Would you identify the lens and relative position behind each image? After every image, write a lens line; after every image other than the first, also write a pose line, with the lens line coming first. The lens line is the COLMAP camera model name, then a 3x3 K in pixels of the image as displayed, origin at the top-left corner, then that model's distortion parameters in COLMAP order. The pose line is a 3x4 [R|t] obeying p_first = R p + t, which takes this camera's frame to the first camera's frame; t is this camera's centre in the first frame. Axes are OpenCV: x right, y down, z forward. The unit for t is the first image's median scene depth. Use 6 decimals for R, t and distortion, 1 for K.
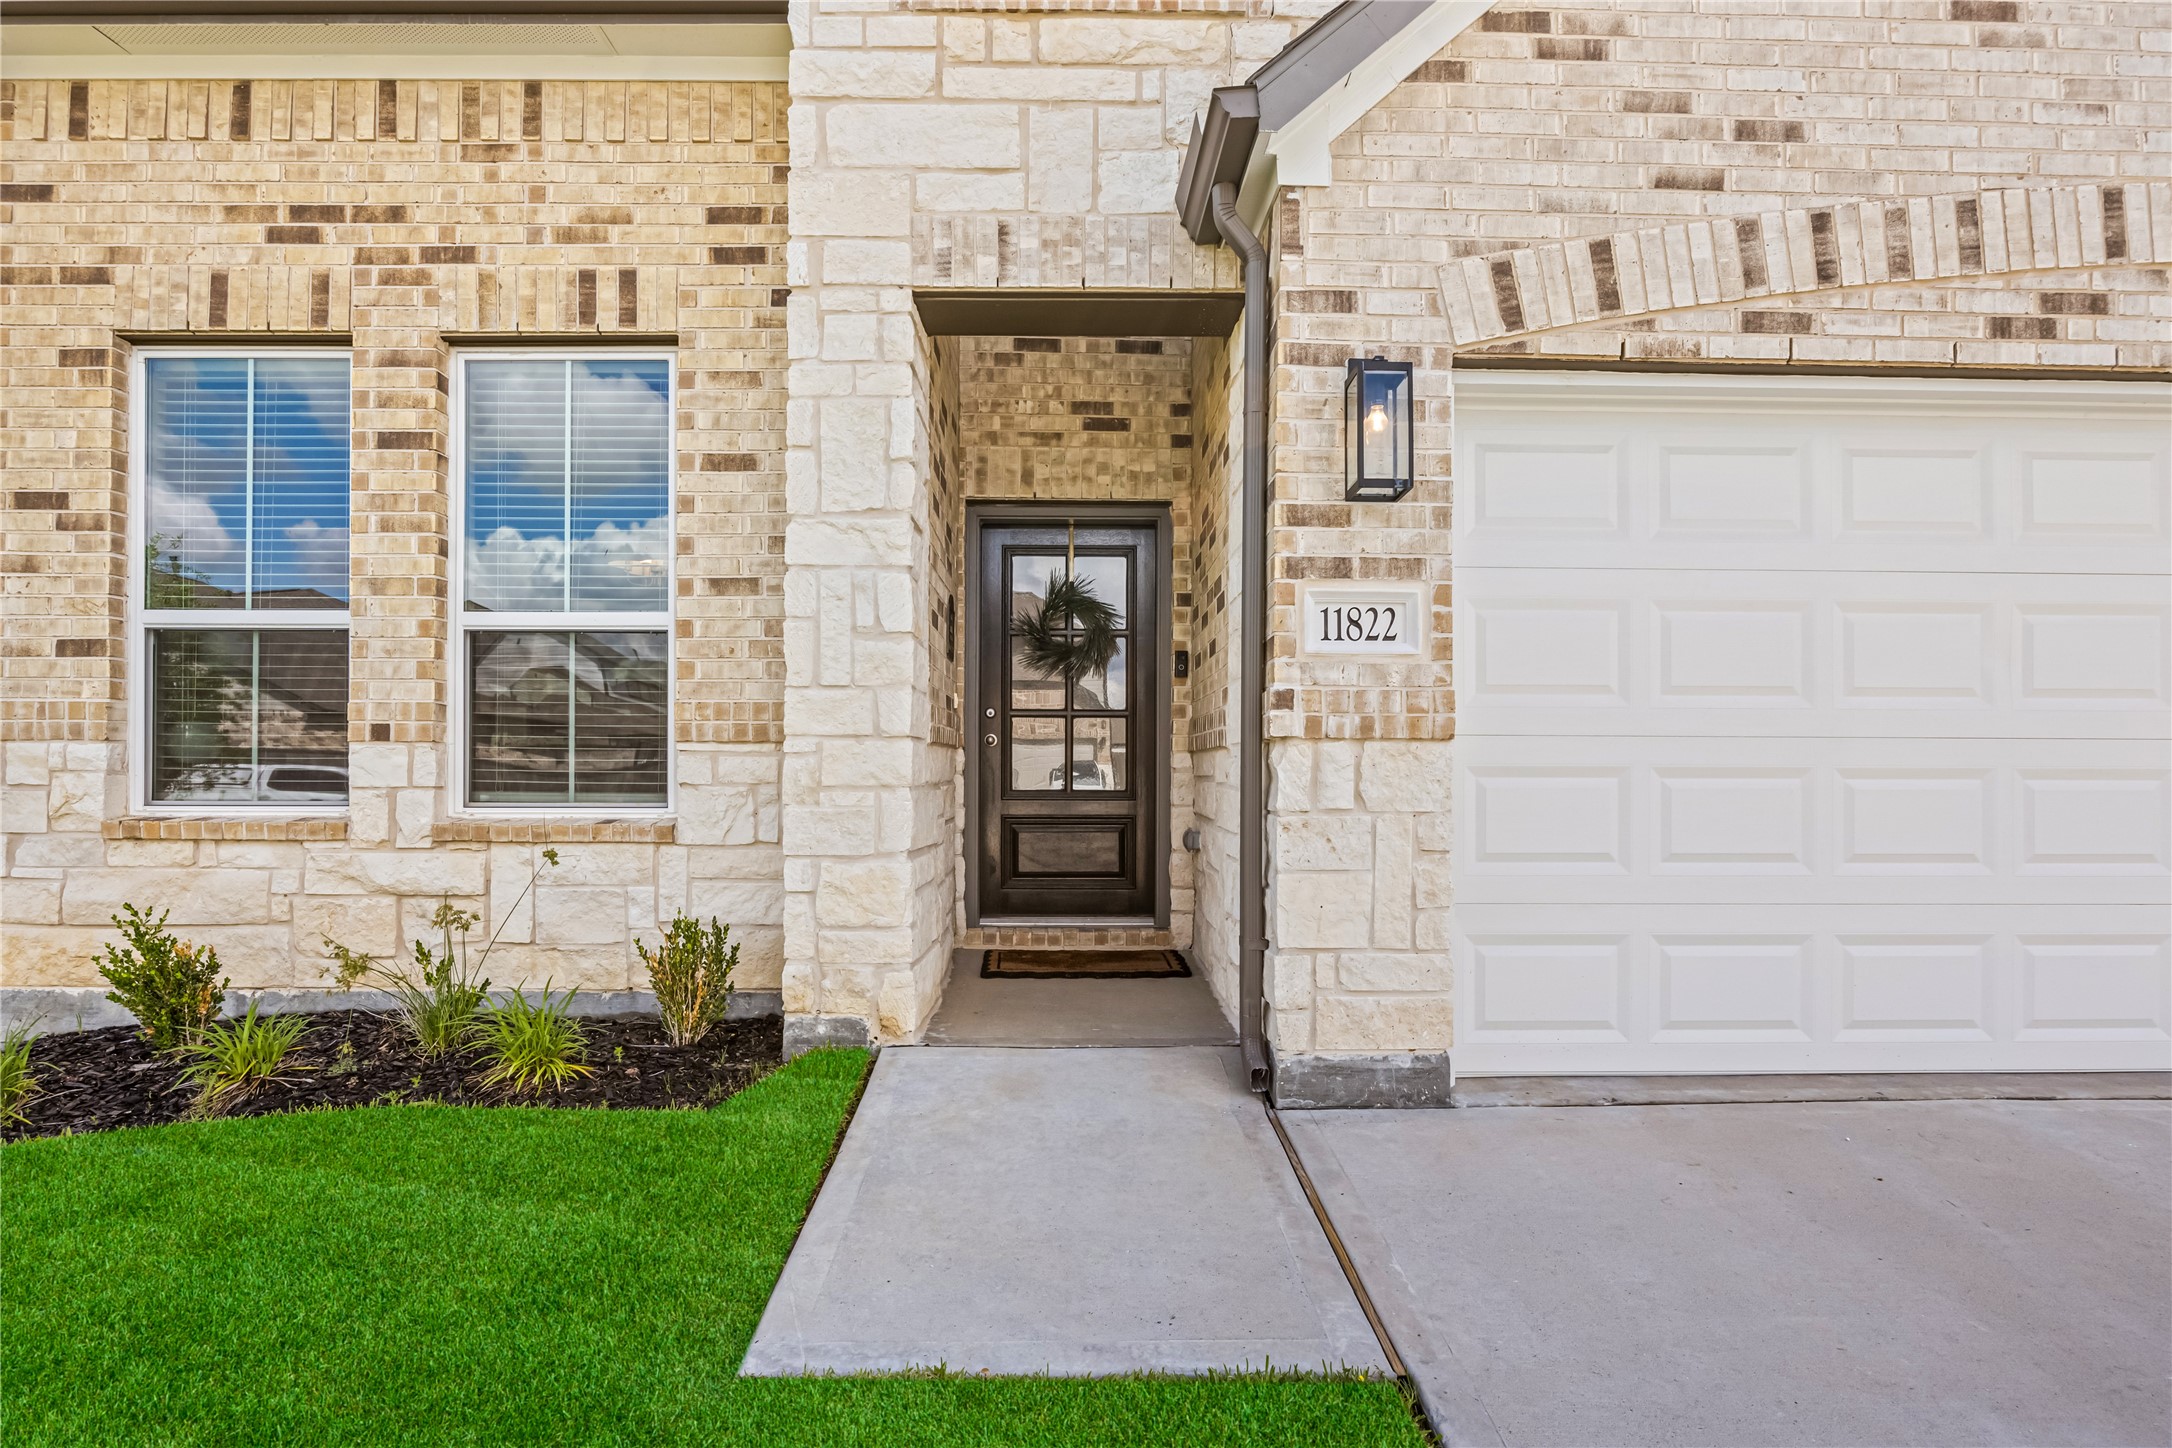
lens RADIAL K [[1056.8, 0, 1074.1], [0, 1056.8, 754.6], [0, 0, 1]] dist [-0.008950, -0.000116]
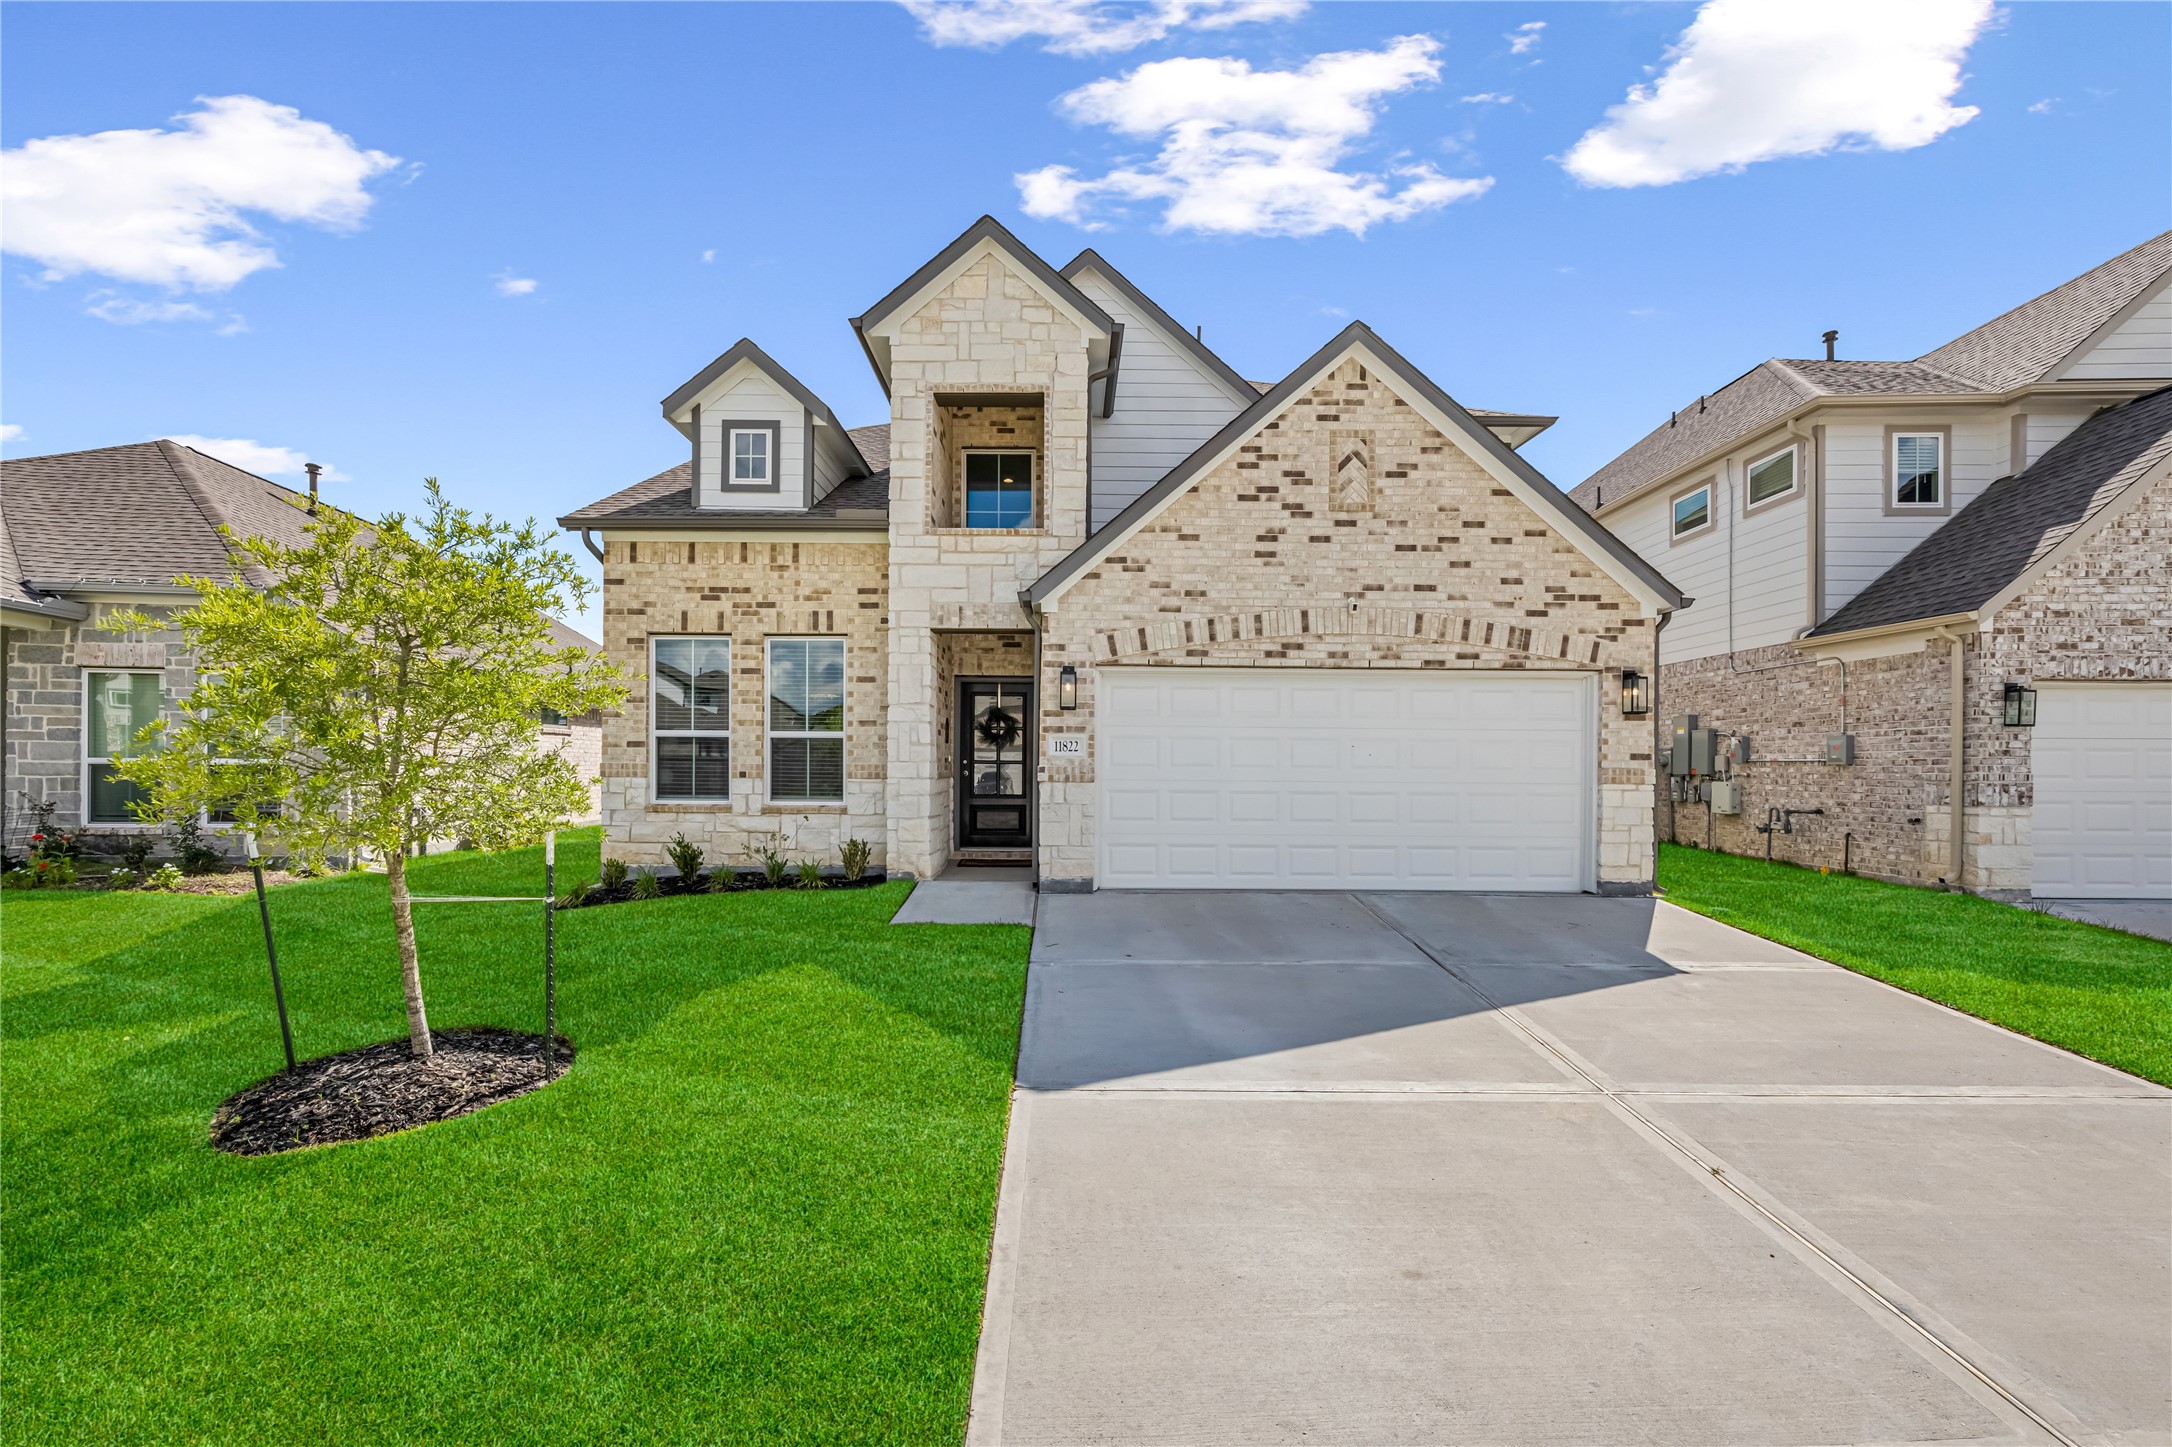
lens RADIAL K [[911.3, 0, 1090.7], [0, 911.3, 760.6], [0, 0, 1]] dist [0.000569, 0.000042]
pose [[0.999965, 0.004732, 0.006923, 0.284637], [-0.004785, 0.999959, 0.007664, -0.088687], [-0.006886, -0.007697, 0.999947, -1.585698]]
